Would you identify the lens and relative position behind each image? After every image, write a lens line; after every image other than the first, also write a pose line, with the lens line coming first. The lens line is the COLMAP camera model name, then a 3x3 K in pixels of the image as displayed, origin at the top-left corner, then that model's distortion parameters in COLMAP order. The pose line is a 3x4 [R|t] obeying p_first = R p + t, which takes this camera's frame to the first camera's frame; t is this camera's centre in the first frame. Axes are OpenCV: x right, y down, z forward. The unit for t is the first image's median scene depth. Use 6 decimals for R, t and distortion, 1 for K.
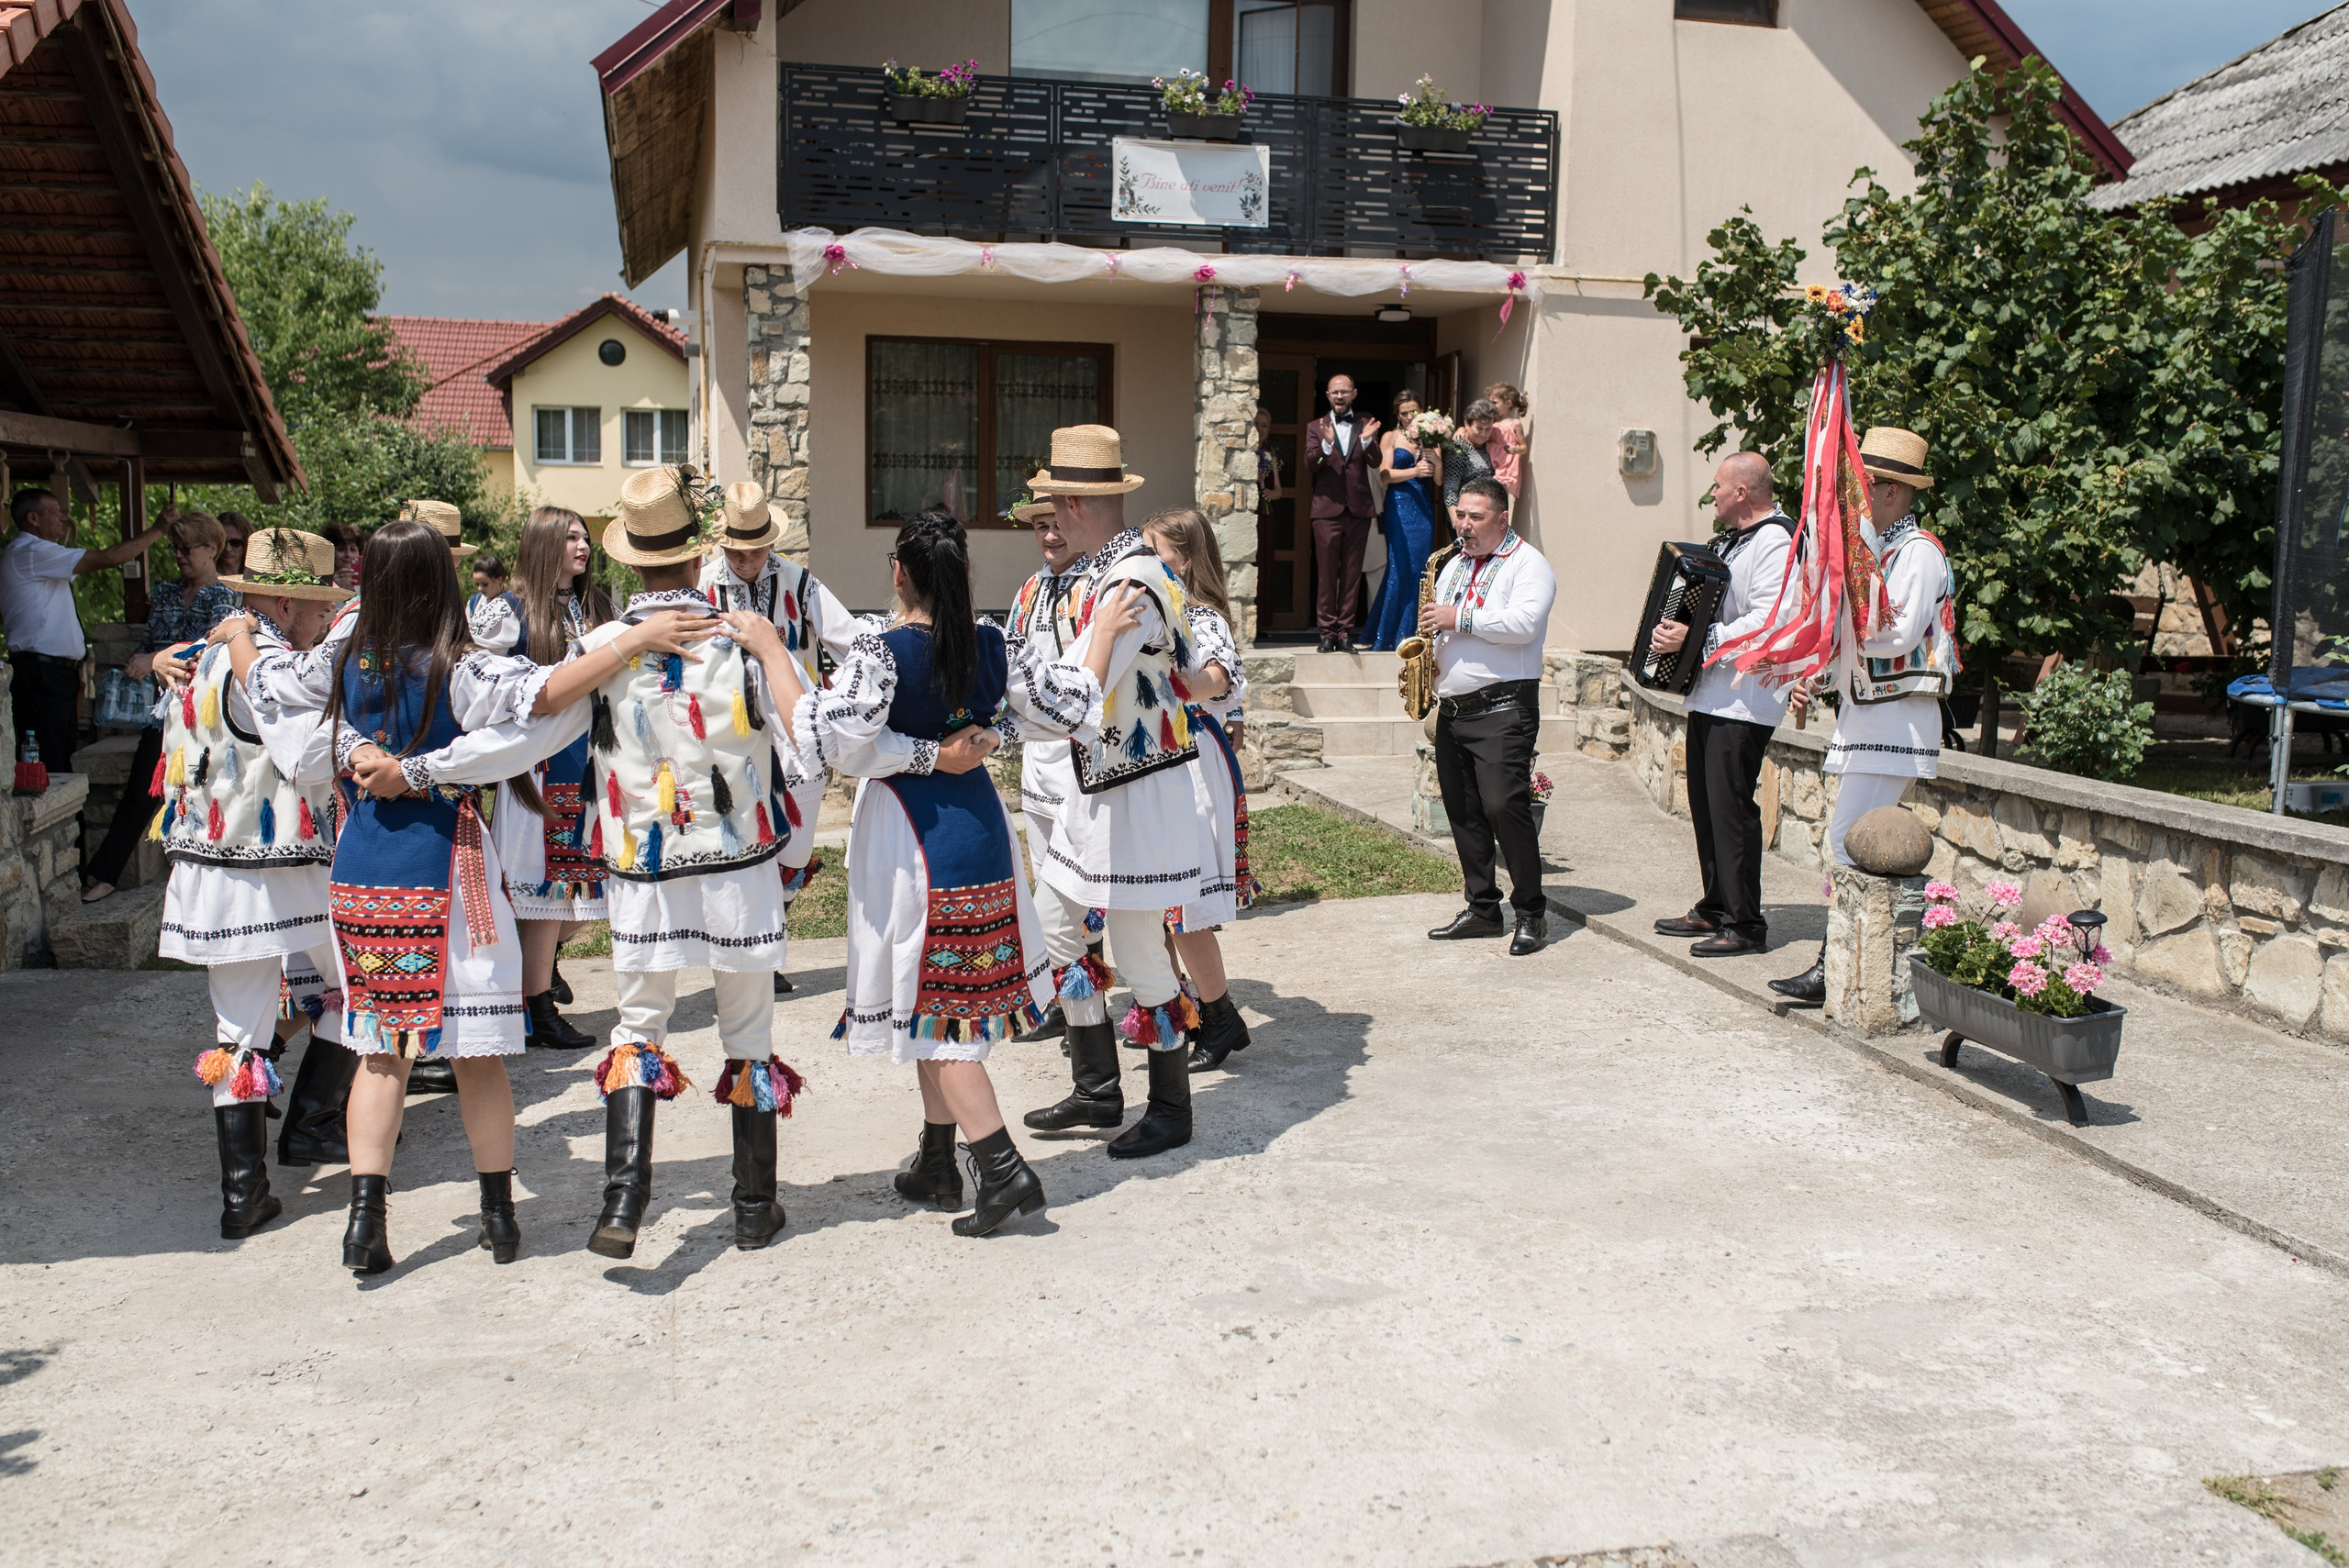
lens RADIAL K [[2228.8, 0, 1199.3], [0, 2228.8, 775.5], [0, 0, 1]] dist [-0.000905, -0.002993]
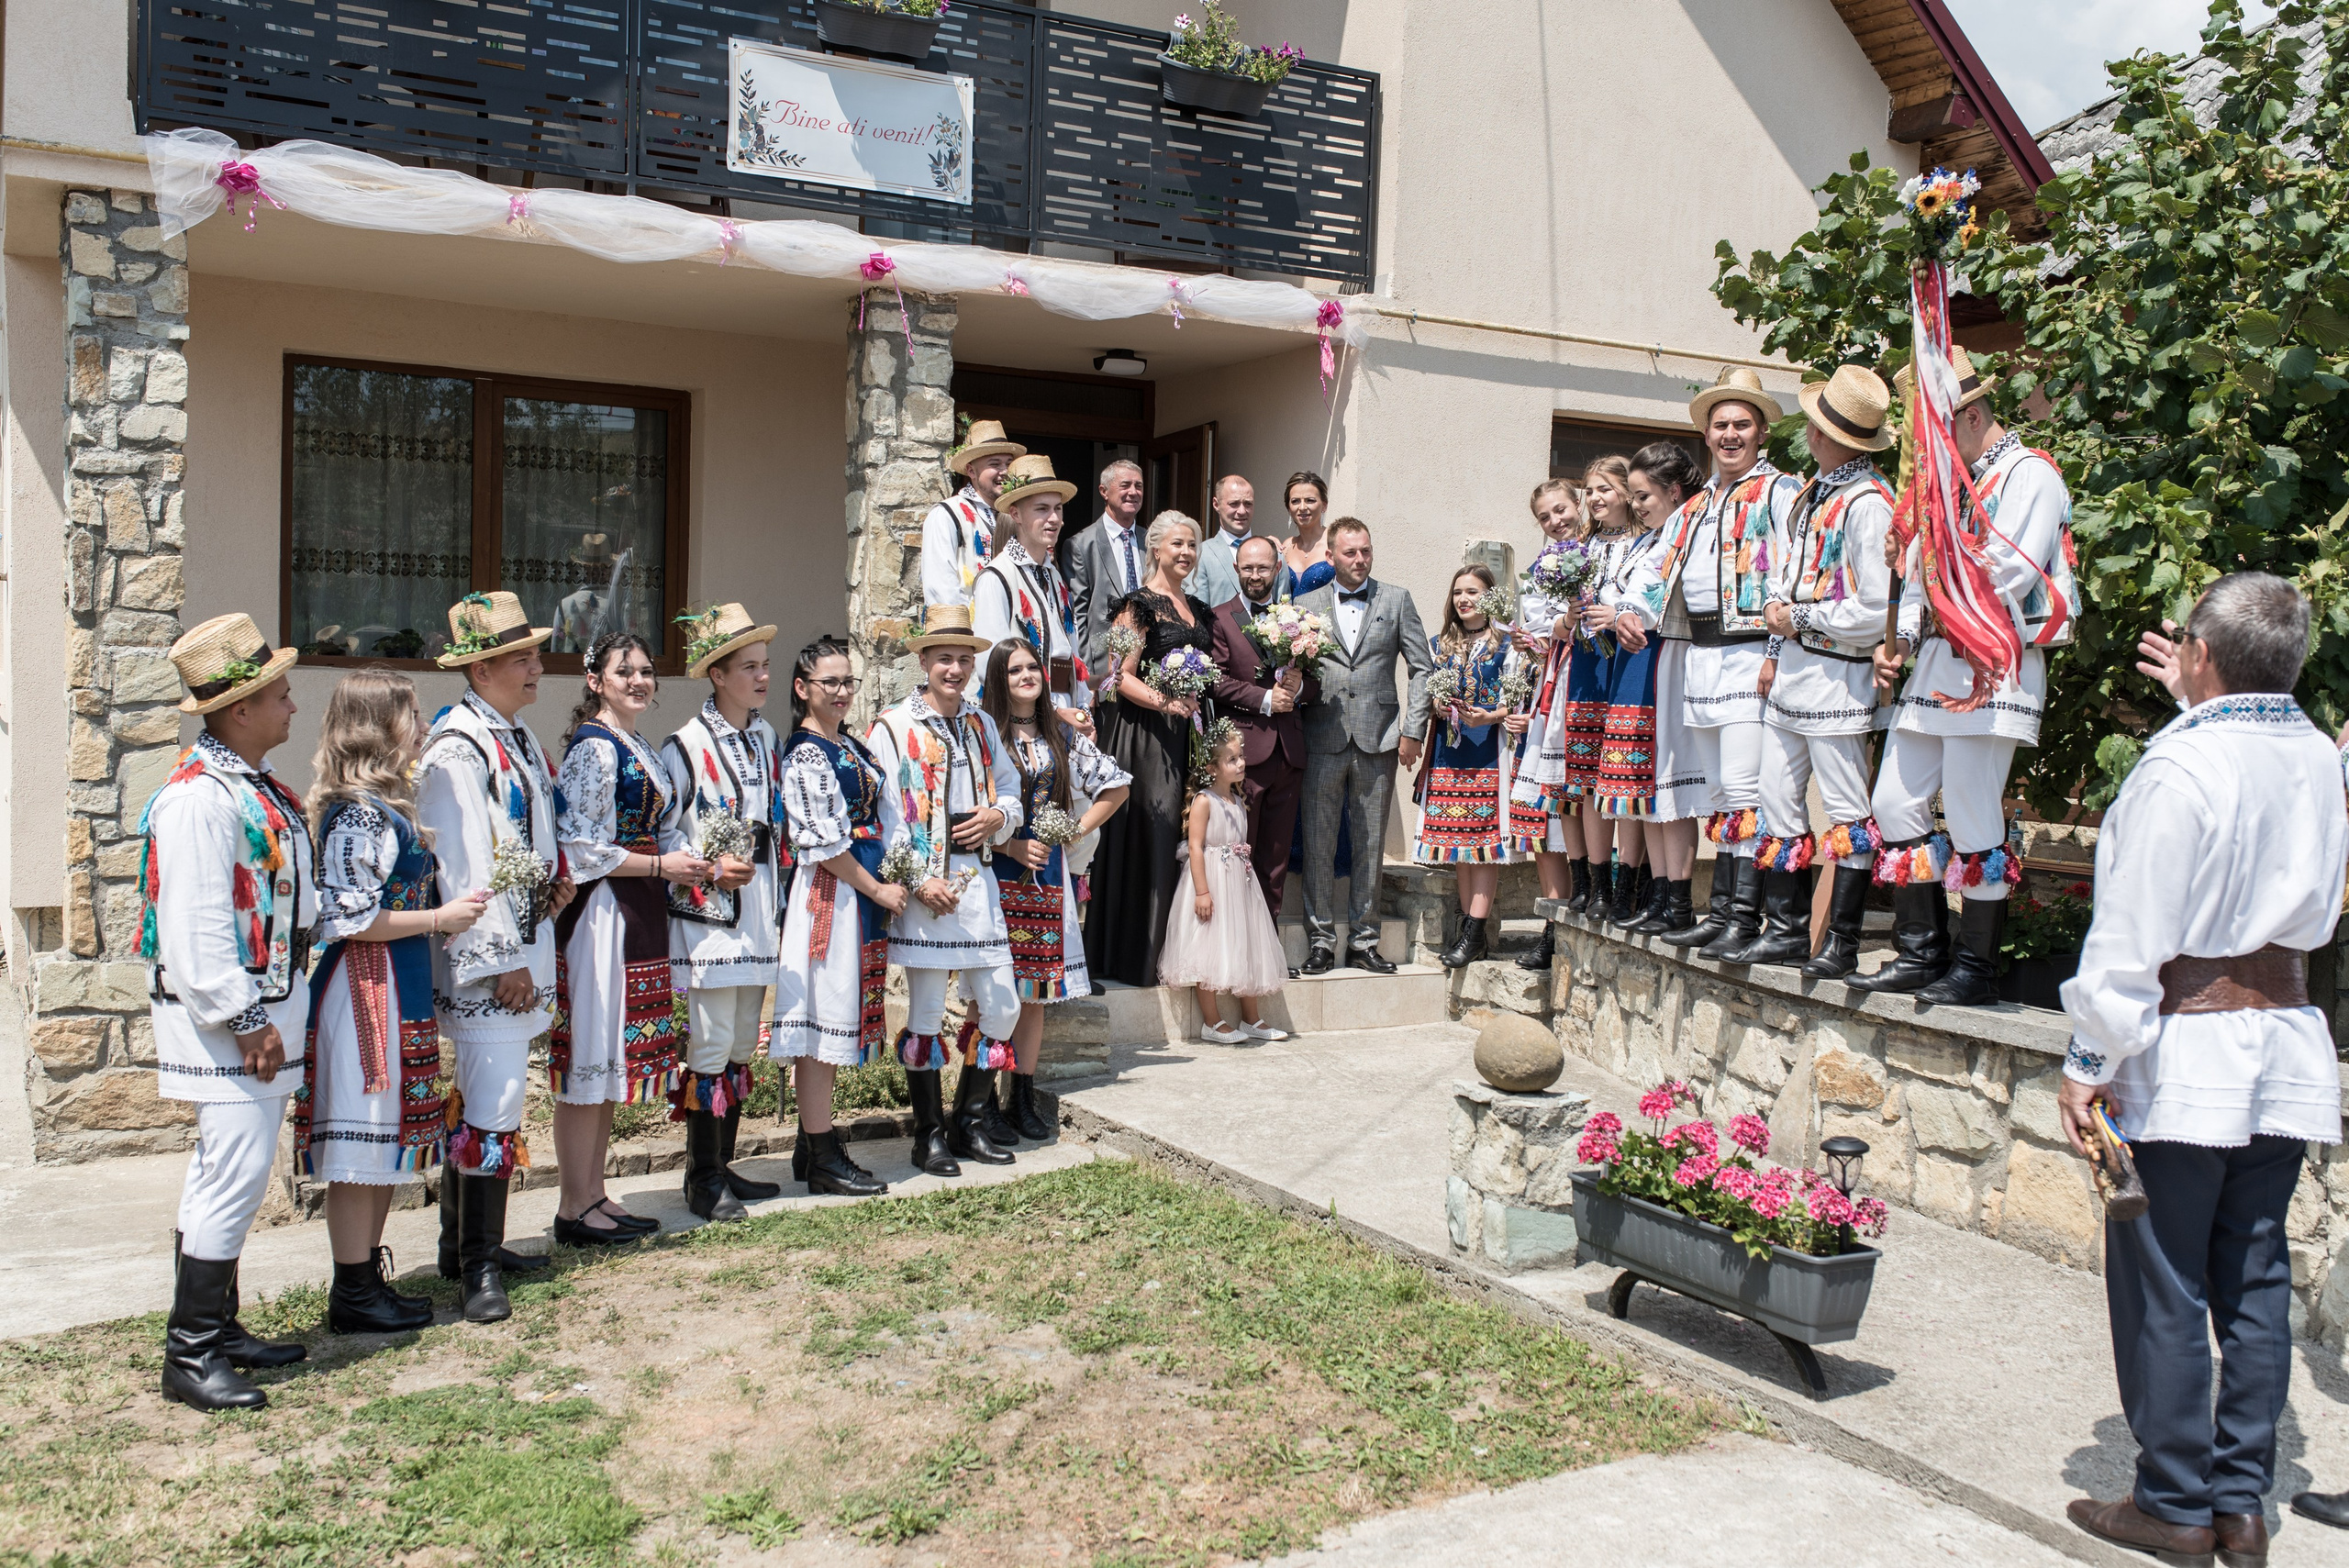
lens RADIAL K [[2168.0, 0, 1202.5], [0, 2168.0, 790.2], [0, 0, 1]] dist [-0.000112, -0.026526]
pose [[0.963626, -0.000547, 0.267254, -0.071379], [0.016137, 0.998292, -0.056141, -0.043288], [-0.266767, 0.058411, 0.961989, 0.397683]]
